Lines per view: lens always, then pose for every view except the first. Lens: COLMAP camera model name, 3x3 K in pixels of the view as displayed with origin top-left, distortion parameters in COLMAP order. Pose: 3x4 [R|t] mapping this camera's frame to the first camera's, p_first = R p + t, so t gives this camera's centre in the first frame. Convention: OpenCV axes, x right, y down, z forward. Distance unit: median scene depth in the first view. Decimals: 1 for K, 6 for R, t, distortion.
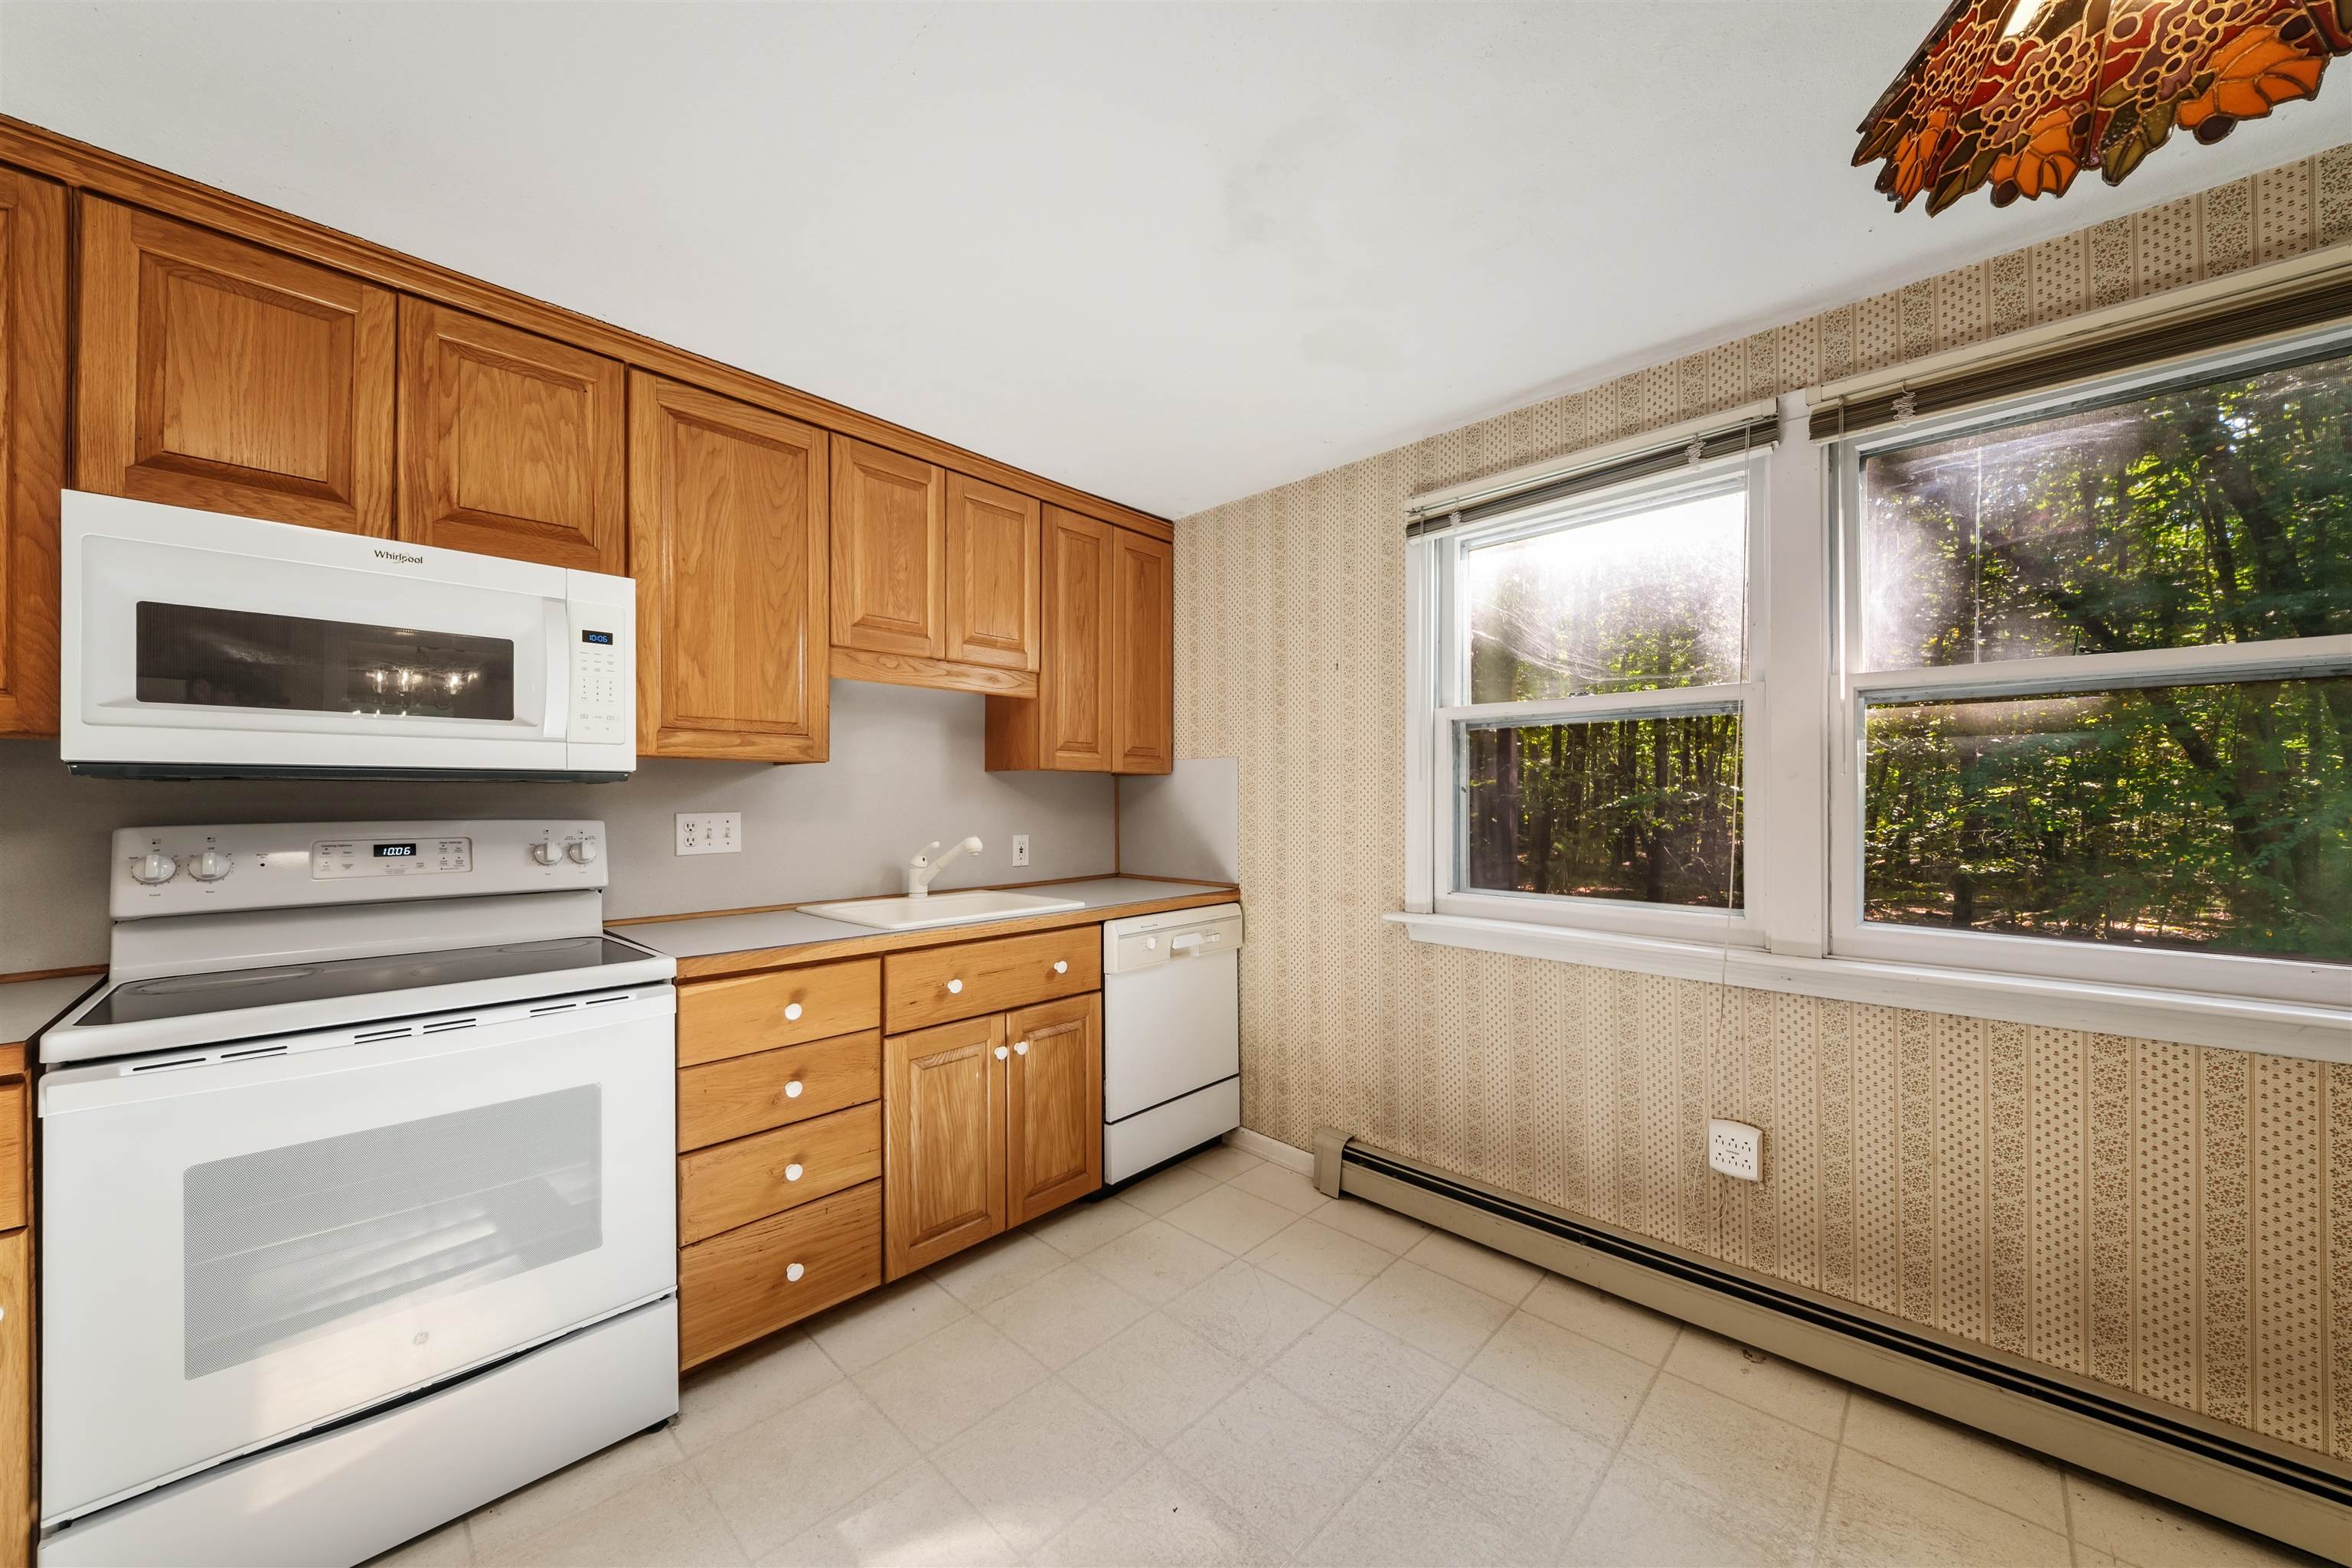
lens RADIAL K [[837.9, 0, 1164.6], [0, 837.9, 798.9], [0, 0, 1]] dist [-0.006308, -0.001104]
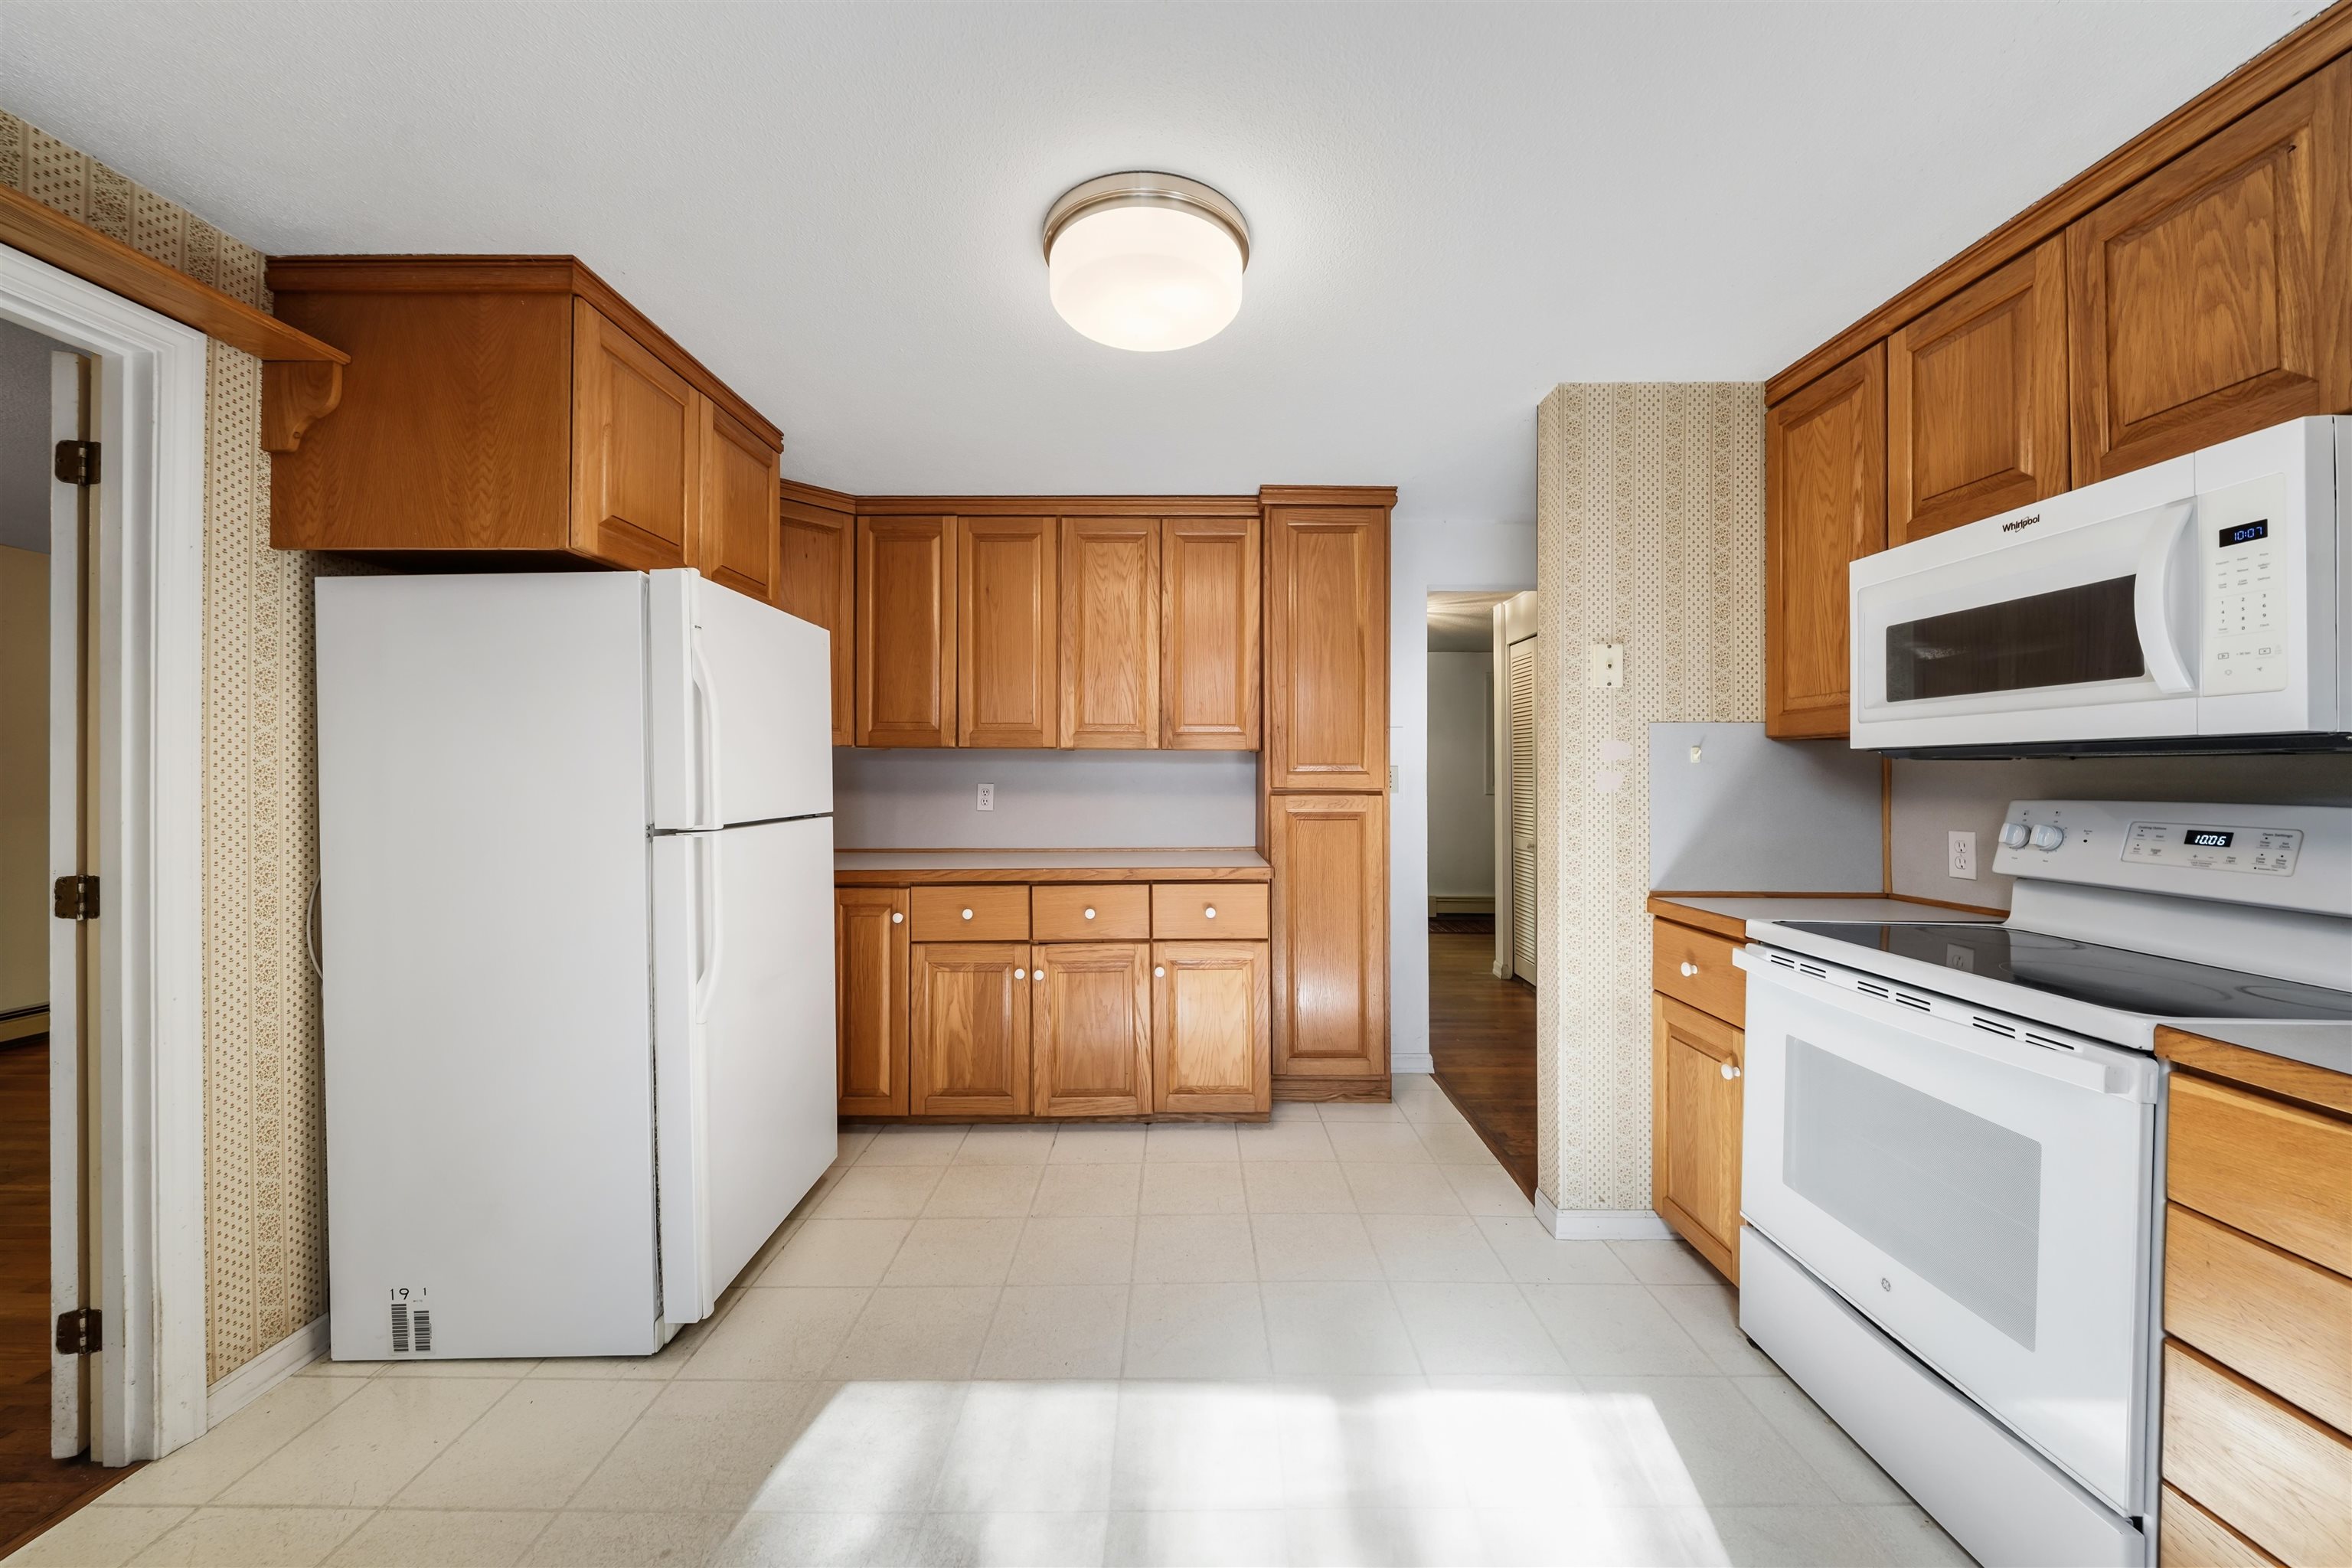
lens RADIAL K [[837.9, 0, 1181.3], [0, 837.9, 774.8], [0, 0, 1]] dist [-0.006308, -0.001104]
pose [[-0.714029, 0.000044, -0.700116, 0.391934], [-0.000737, 0.999999, 0.000815, -0.001770], [0.700116, 0.001098, -0.714028, 0.902709]]
